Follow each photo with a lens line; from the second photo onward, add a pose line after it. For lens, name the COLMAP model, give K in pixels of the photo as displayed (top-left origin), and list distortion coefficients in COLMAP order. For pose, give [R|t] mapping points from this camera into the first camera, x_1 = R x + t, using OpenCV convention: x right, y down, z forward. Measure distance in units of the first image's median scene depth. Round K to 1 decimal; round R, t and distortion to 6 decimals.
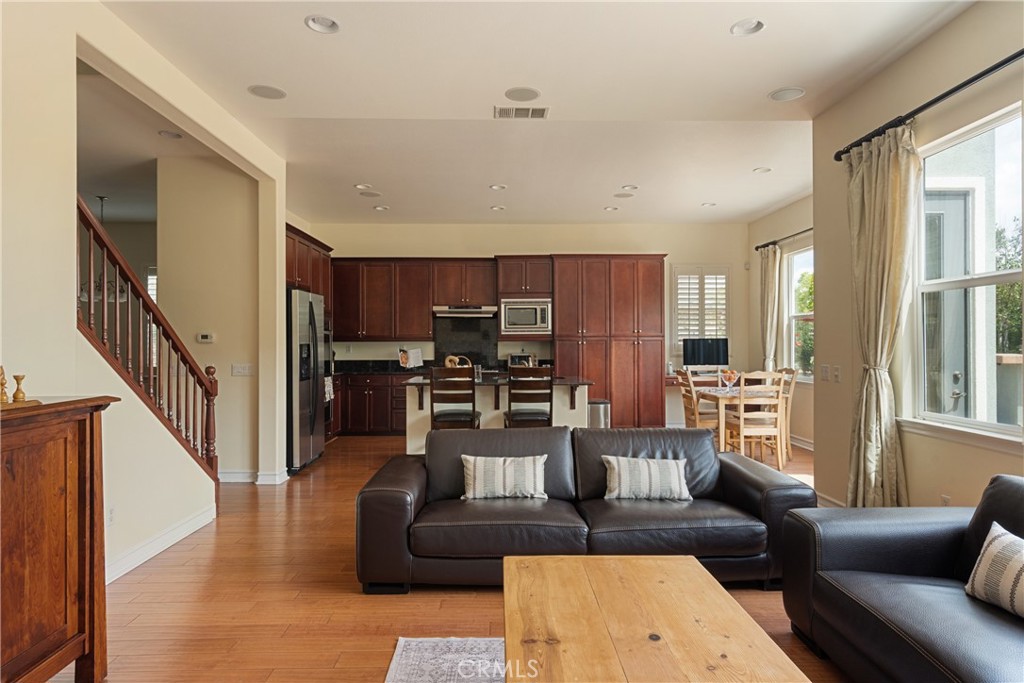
lens RADIAL K [[628.4, 0, 512.0], [0, 628.4, 341.5], [0, 0, 1]] dist [-0.001300, -0.000059]
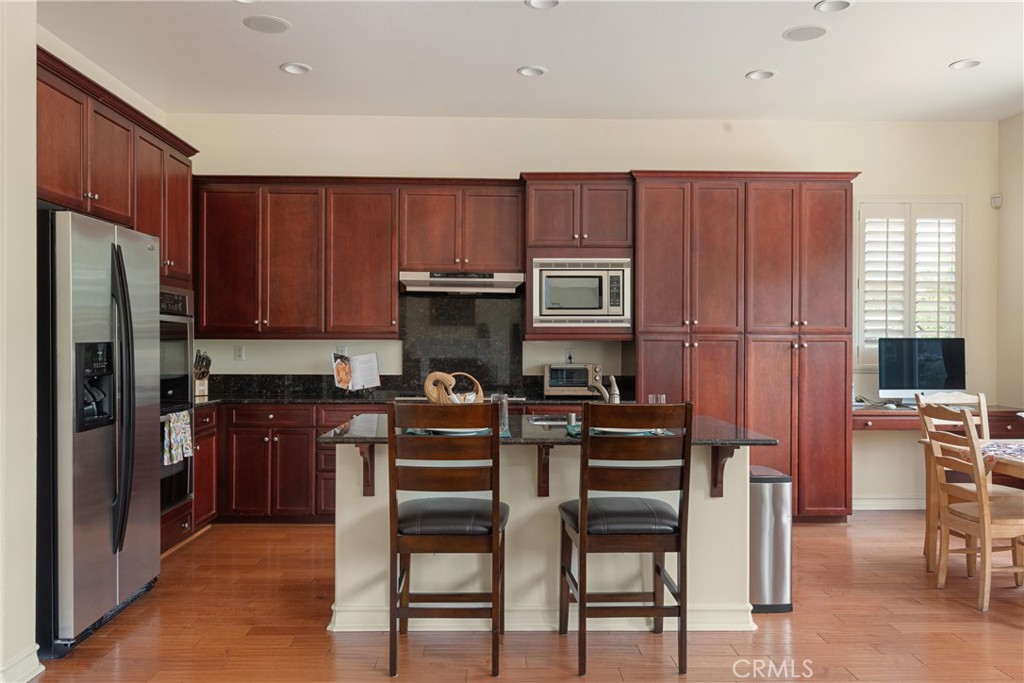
lens RADIAL K [[799.1, 0, 512.0], [0, 799.1, 341.5], [0, 0, 1]] dist [0.002844, 0.001052]
pose [[0.999918, 0.007204, 0.010629, -0.040887], [-0.007204, 0.999974, 0.000028, 0.000653], [-0.010629, -0.000105, 0.999944, 0.348609]]
